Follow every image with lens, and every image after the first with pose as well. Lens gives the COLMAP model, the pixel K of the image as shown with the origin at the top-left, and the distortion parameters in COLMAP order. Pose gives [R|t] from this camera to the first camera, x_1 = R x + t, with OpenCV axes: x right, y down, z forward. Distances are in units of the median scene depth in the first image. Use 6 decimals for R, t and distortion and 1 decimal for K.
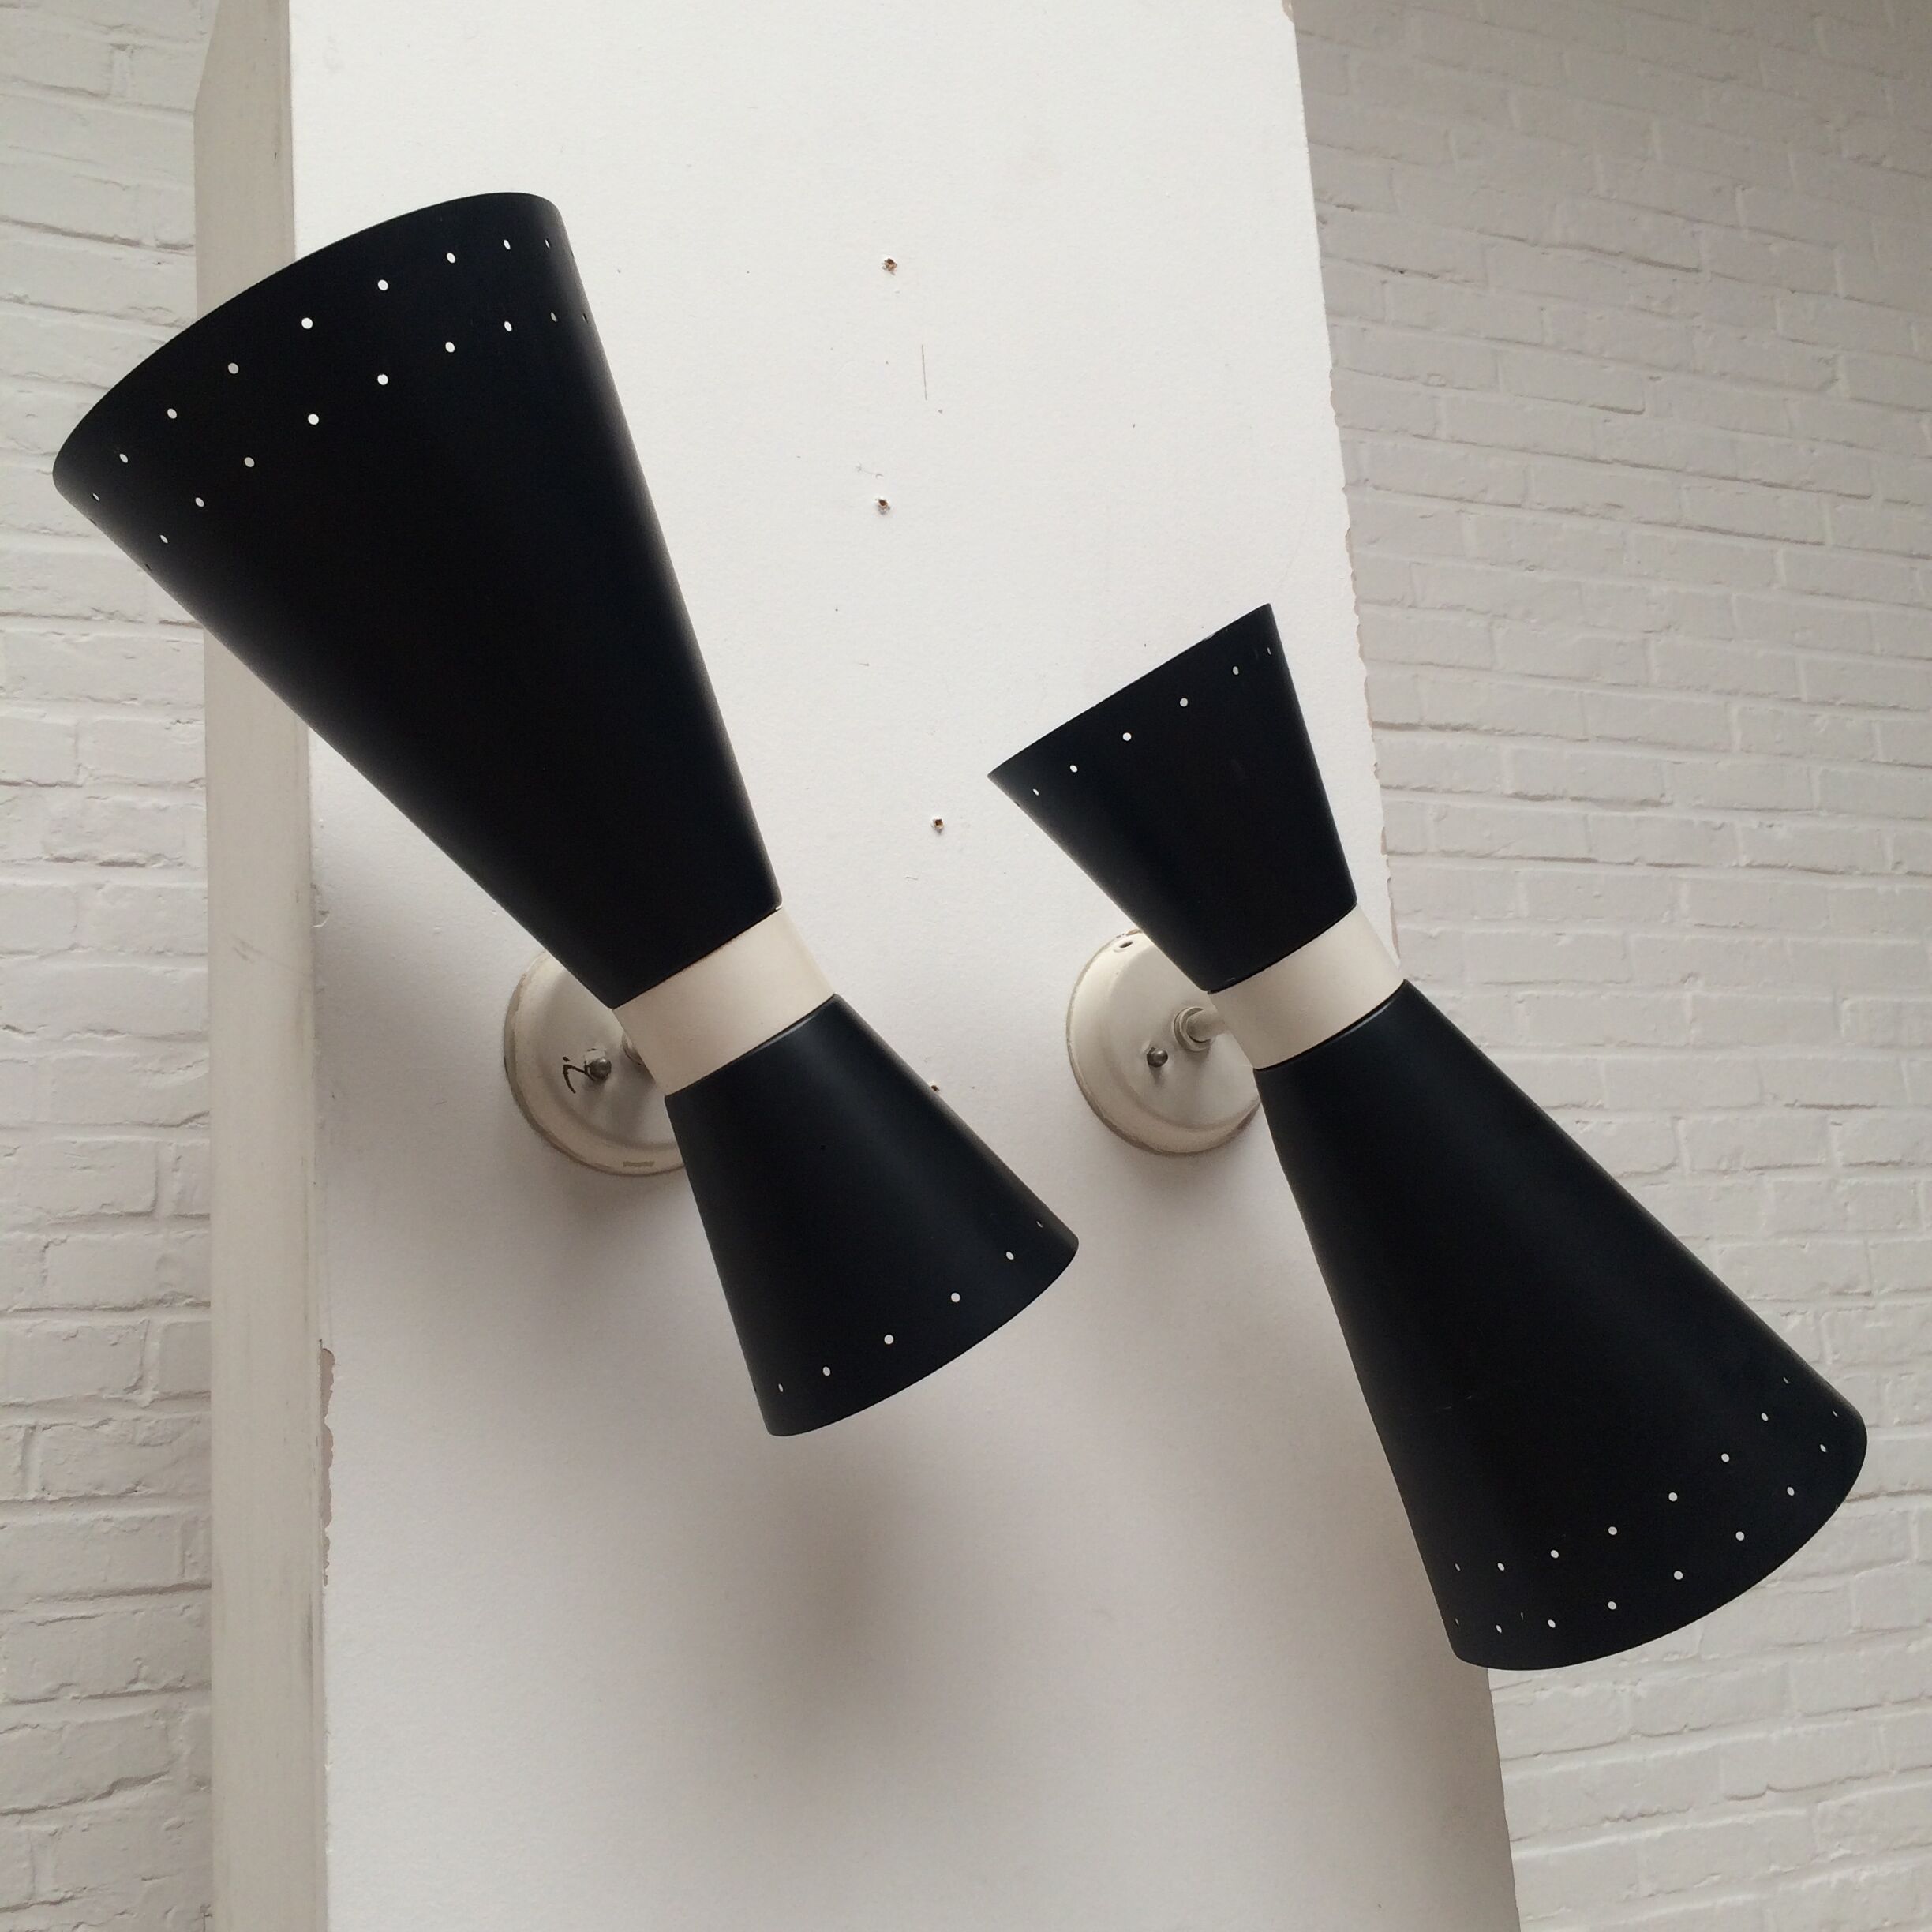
lens RADIAL K [[2219.6, 0, 994.5], [0, 2219.6, 973.6], [0, 0, 1]] dist [0.105560, -0.176075]
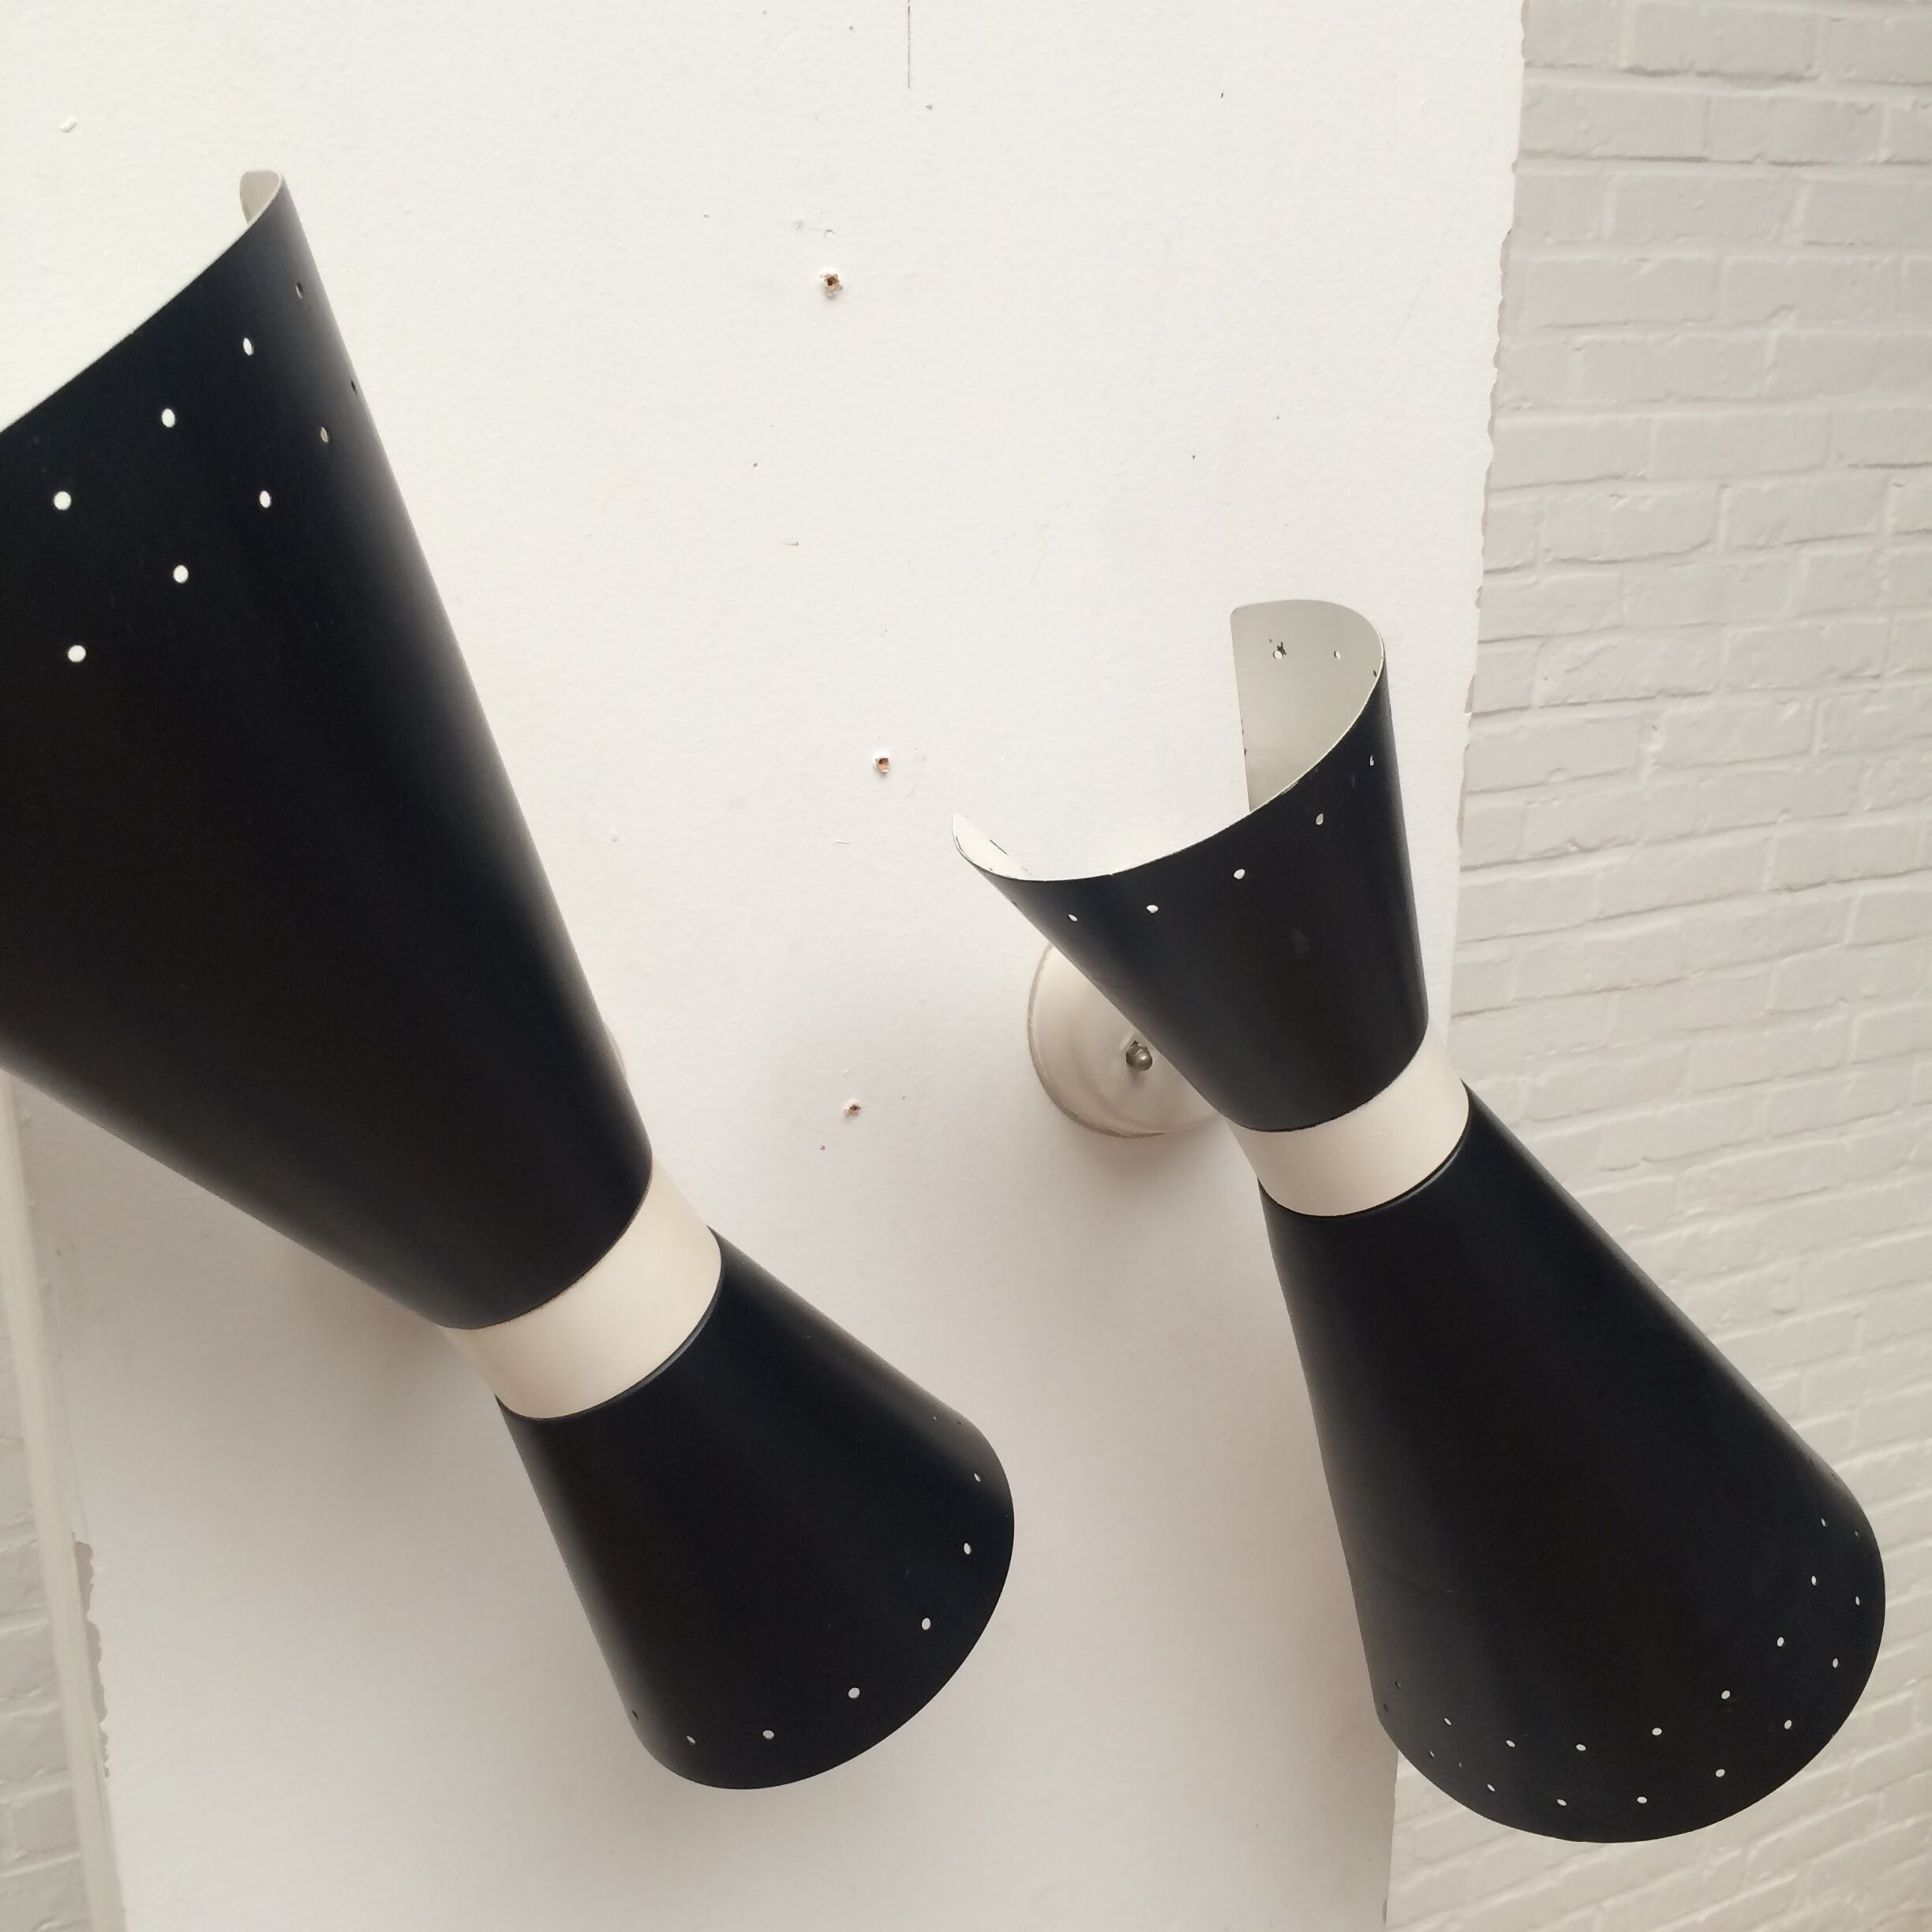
lens RADIAL K [[2219.6, 0, 994.5], [0, 2219.6, 973.6], [0, 0, 1]] dist [0.105560, -0.176075]
pose [[0.995807, 0.073877, 0.053947, -0.010632], [-0.090825, 0.868767, 0.486821, -0.170170], [-0.010902, -0.489680, 0.871834, 0.149290]]
